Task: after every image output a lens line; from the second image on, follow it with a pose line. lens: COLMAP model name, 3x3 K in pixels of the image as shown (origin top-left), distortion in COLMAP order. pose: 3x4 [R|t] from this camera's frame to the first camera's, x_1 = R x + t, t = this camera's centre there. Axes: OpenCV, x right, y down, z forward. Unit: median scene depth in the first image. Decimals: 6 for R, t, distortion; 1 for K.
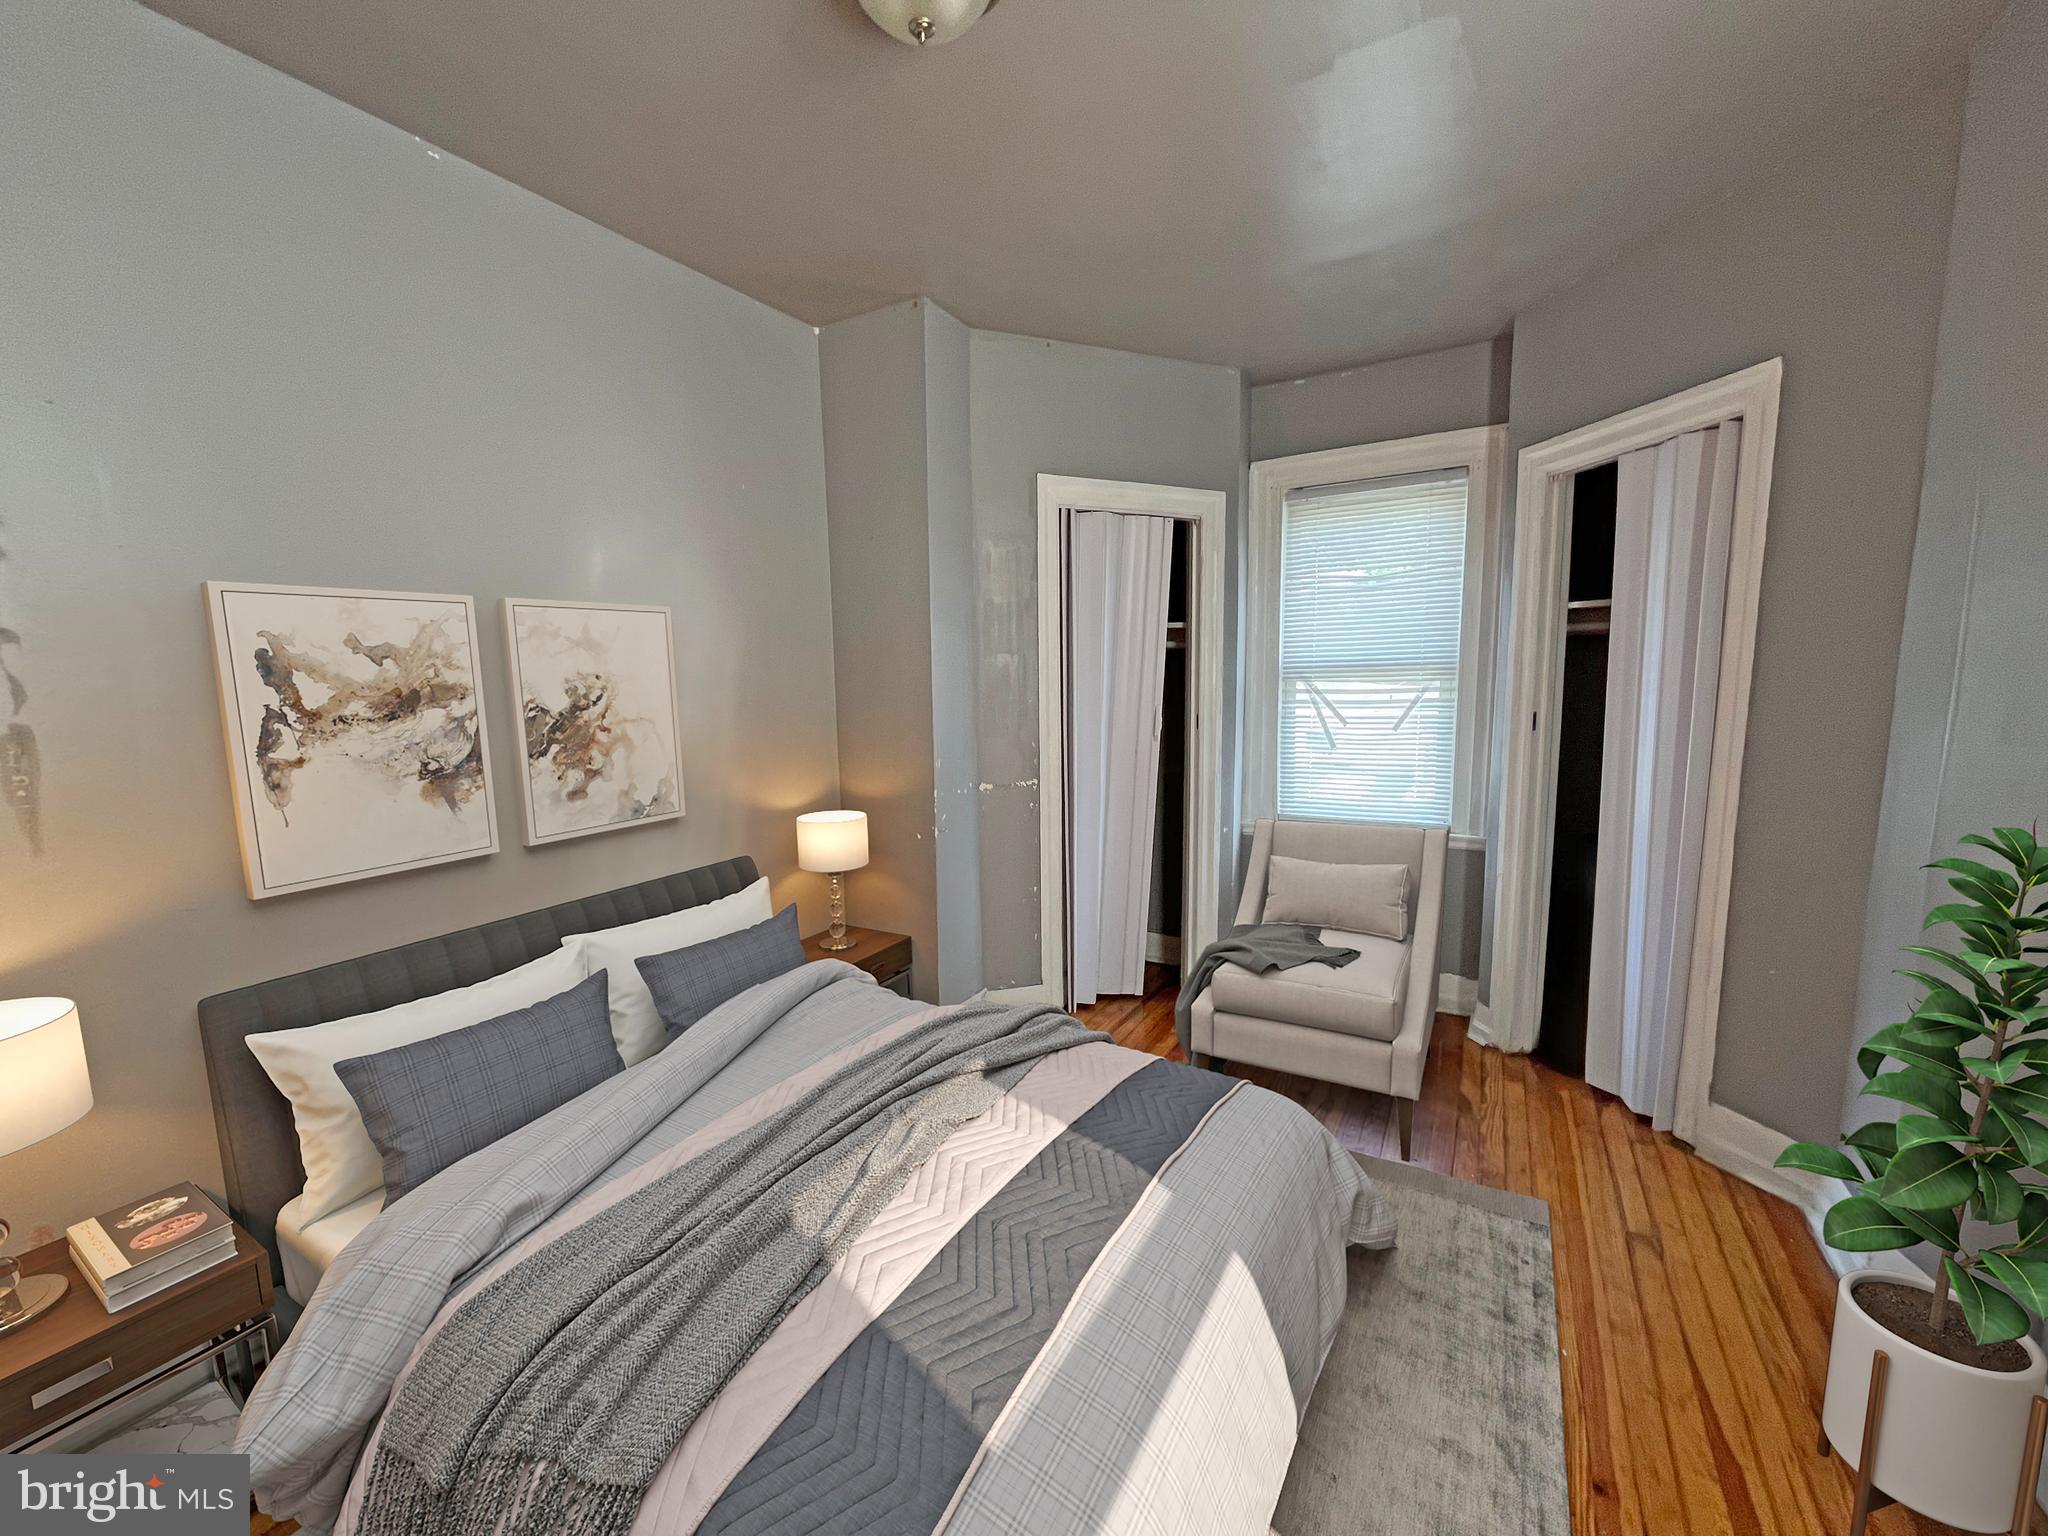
lens RADIAL K [[827.6, 0, 1025.9], [0, 827.6, 771.4], [0, 0, 1]] dist [-0.003067, -0.000120]
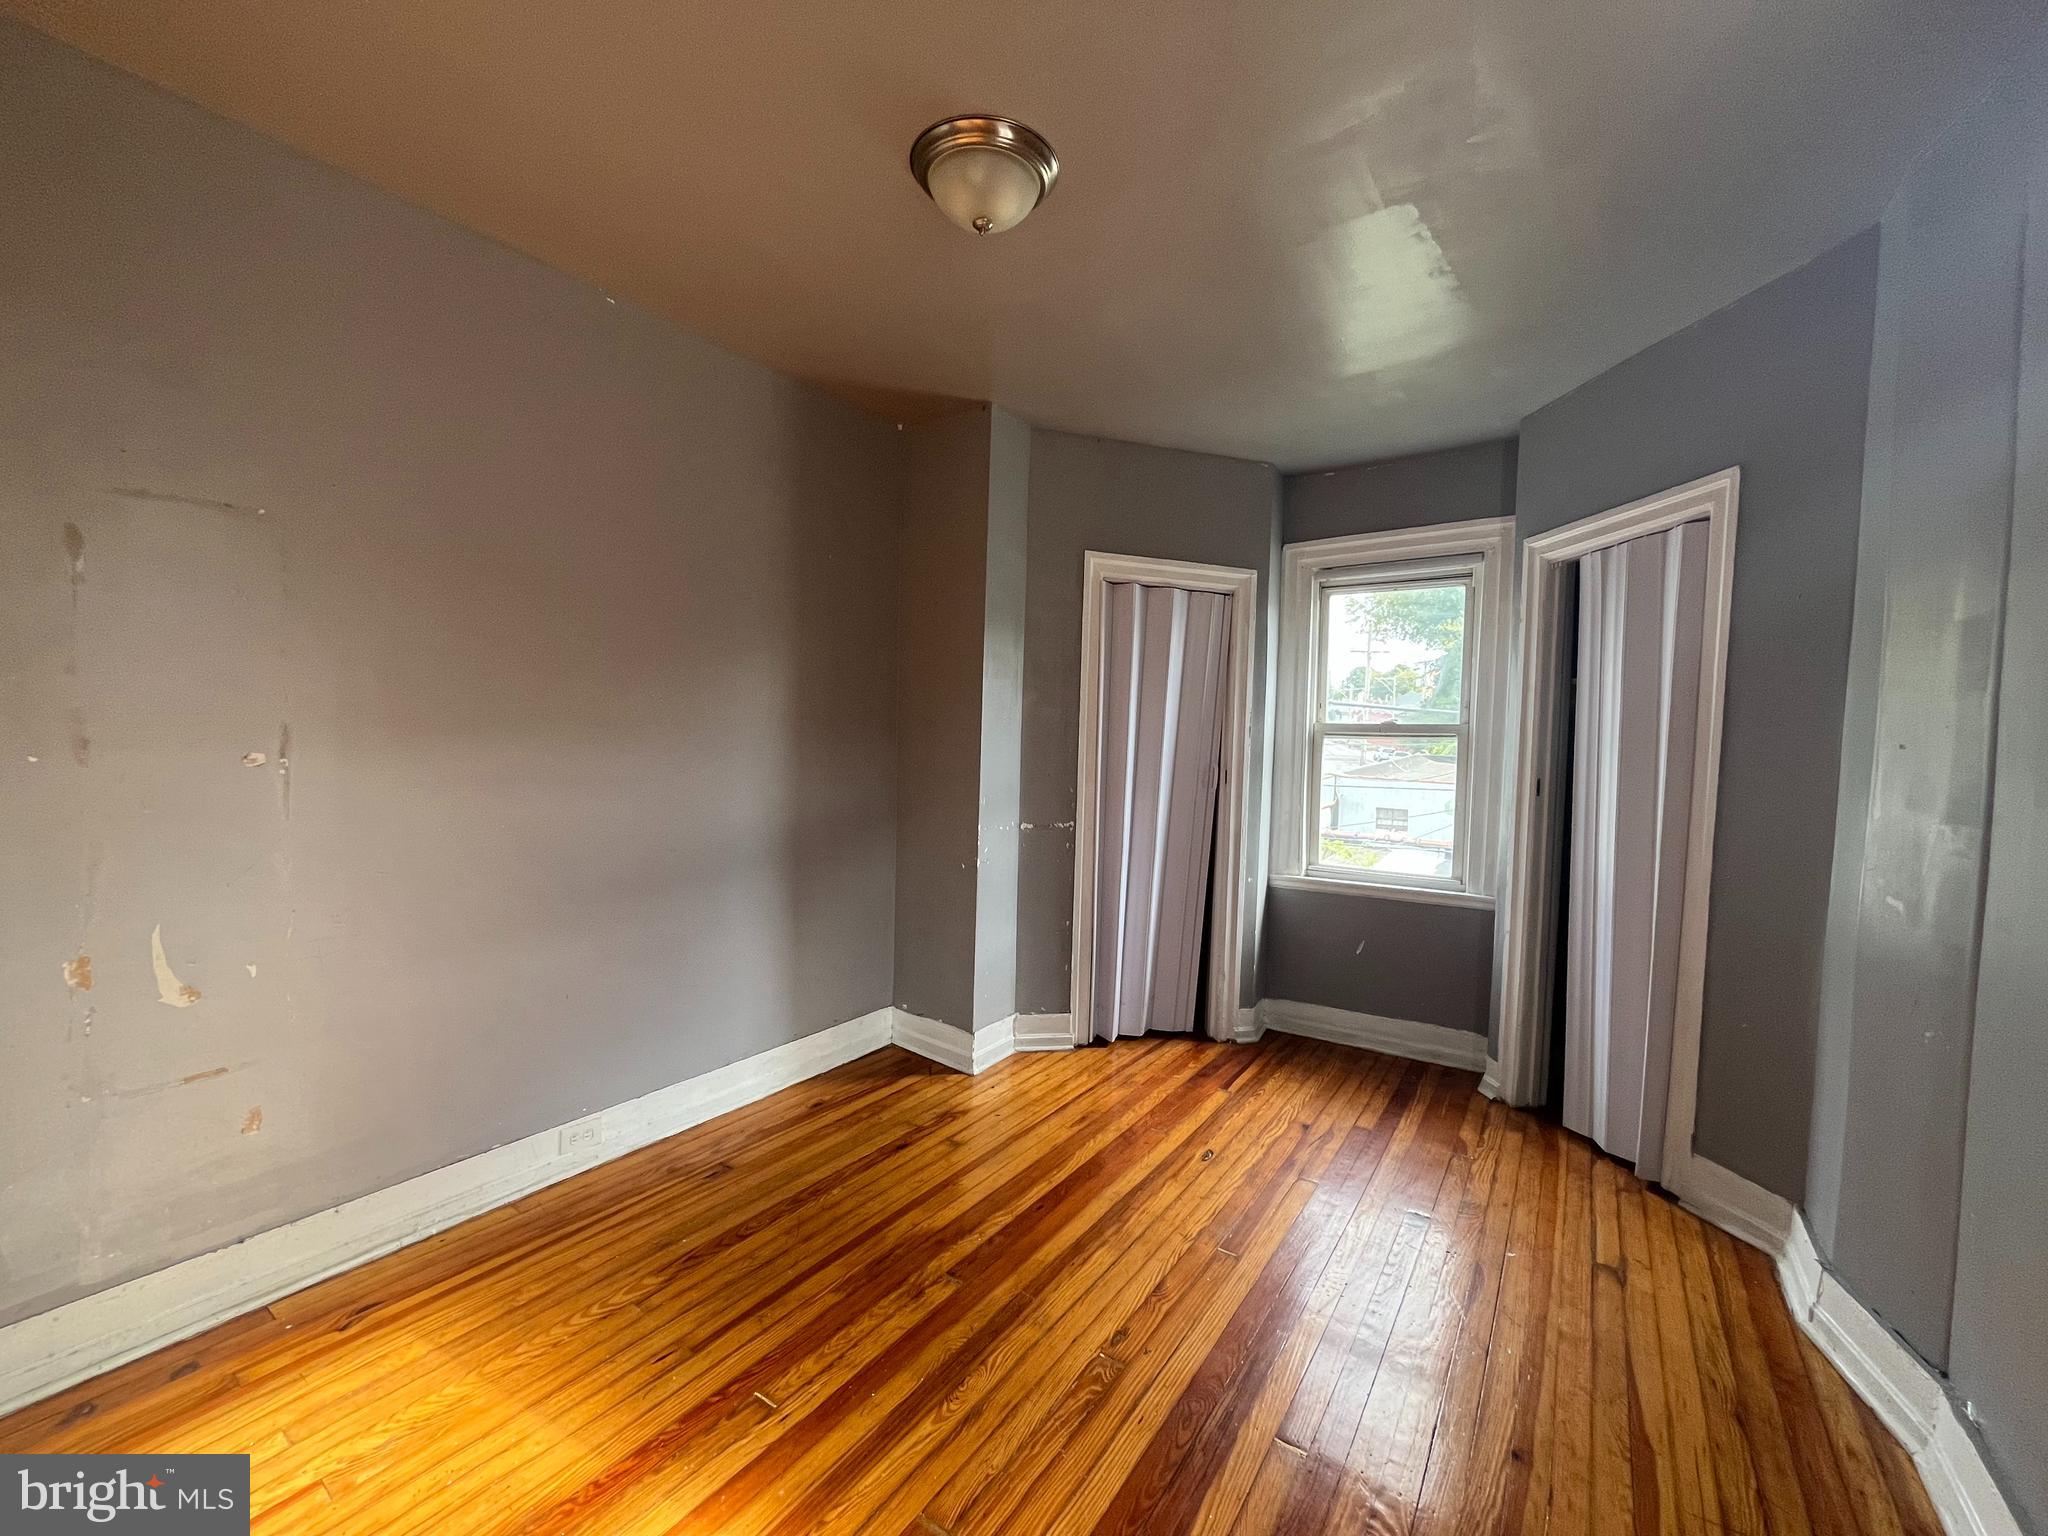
lens RADIAL K [[827.6, 0, 1025.9], [0, 827.6, 771.4], [0, 0, 1]] dist [-0.003067, -0.000120]
pose [[0.995594, 0.043854, -0.082886, 0.054106], [-0.050185, 0.995851, -0.075903, 0.041298], [0.079214, 0.079729, 0.993664, -0.144173]]
